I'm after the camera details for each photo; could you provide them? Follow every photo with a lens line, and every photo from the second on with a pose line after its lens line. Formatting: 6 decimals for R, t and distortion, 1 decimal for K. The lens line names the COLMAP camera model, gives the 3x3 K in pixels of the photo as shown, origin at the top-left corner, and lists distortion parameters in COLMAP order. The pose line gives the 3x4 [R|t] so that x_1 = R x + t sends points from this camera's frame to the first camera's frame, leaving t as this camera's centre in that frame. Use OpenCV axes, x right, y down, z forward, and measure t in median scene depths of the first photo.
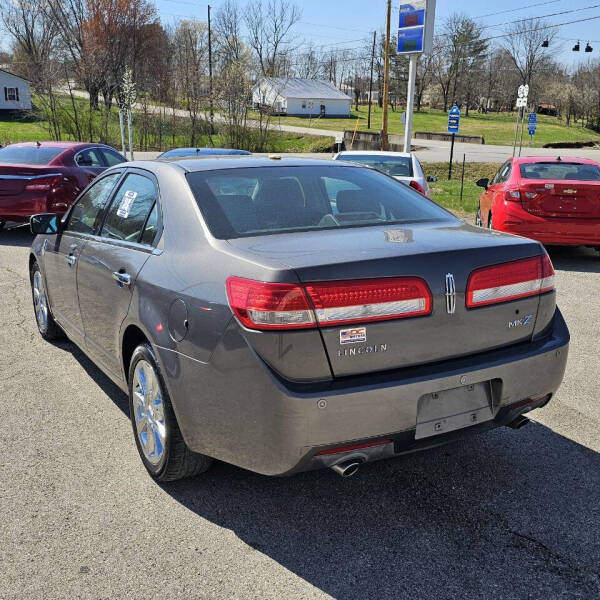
lens RADIAL K [[673.9, 0, 300.0], [0, 673.9, 300.0], [0, 0, 1]] dist [0.059979, -0.059985]
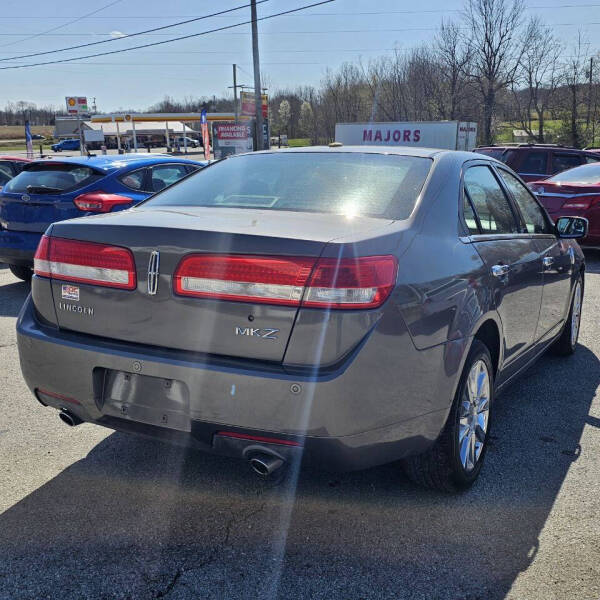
lens RADIAL K [[723.2, 0, 300.0], [0, 723.2, 300.0], [0, 0, 1]] dist [0.073726, -0.051730]
pose [[0.529907, 0.157597, -0.833283, 0.128099], [-0.205021, 0.977242, 0.054445, -0.007554], [0.822900, 0.141990, 0.550159, 0.068884]]
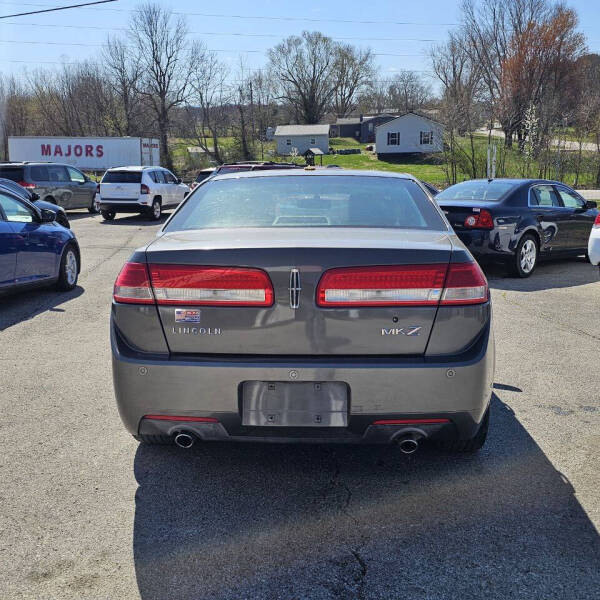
lens RADIAL K [[713.2, 0, 301.2], [0, 713.2, 302.9], [0, 0, 1]] dist [0.071468, -0.073022]
pose [[0.841343, 0.083000, -0.534091, 0.088518], [-0.116525, 0.992756, -0.029281, 0.004607], [0.527792, 0.086870, 0.844920, 0.011550]]
